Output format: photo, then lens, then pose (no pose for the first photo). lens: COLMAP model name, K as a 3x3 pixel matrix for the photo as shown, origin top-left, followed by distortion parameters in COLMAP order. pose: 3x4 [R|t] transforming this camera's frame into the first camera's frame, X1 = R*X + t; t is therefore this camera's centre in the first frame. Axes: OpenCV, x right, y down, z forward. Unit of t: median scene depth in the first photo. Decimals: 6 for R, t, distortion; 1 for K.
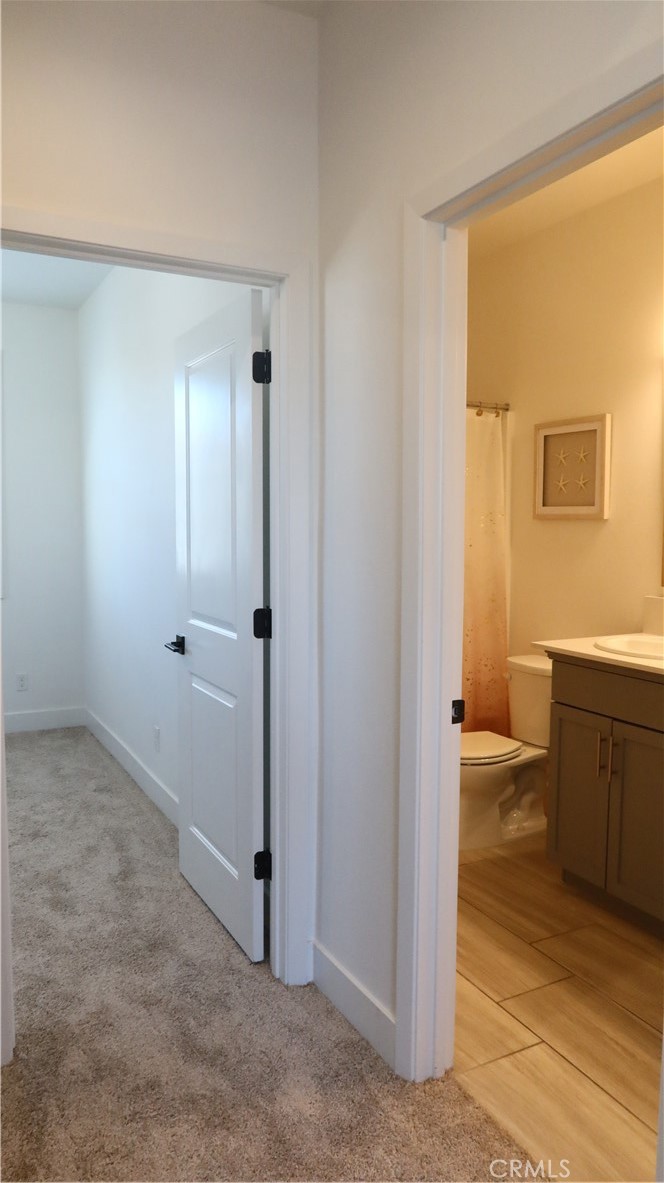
lens RADIAL K [[838.2, 0, 335.4], [0, 838.2, 594.6], [0, 0, 1]] dist [-0.005011, 0.008589]
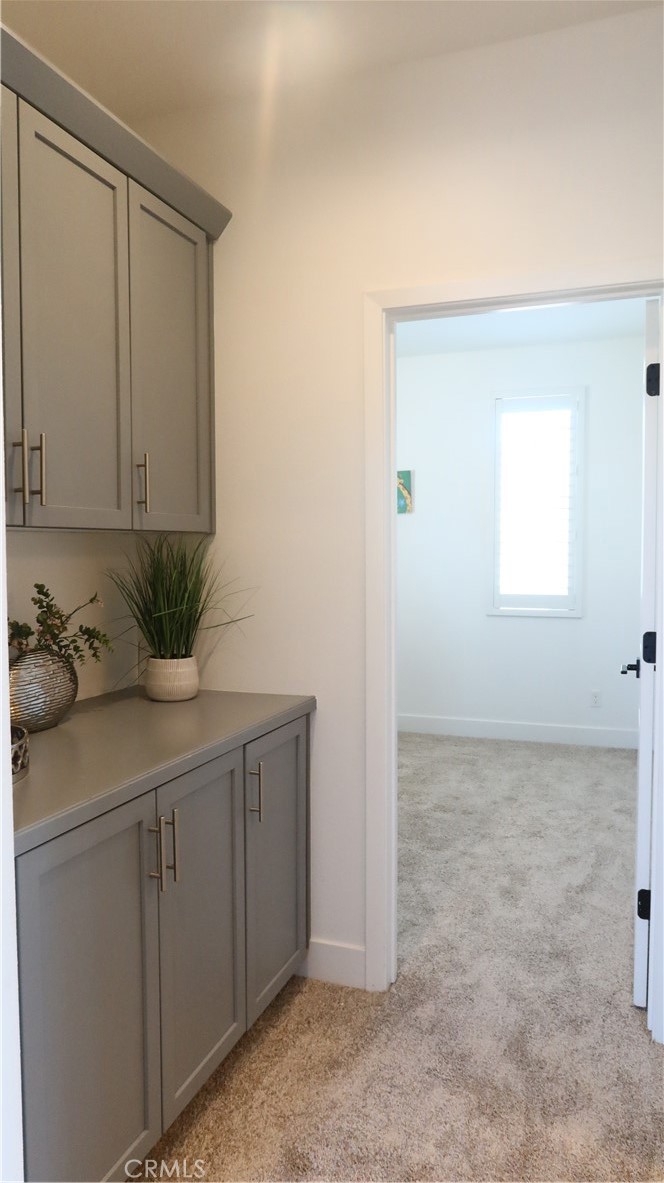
lens RADIAL K [[838.2, 0, 329.5], [0, 838.2, 593.7], [0, 0, 1]] dist [-0.005011, 0.008589]
pose [[0.667814, 0.027560, -0.743818, 0.374036], [-0.053134, 0.998530, -0.010707, 0.003628], [0.742430, 0.046672, 0.668296, 0.093291]]
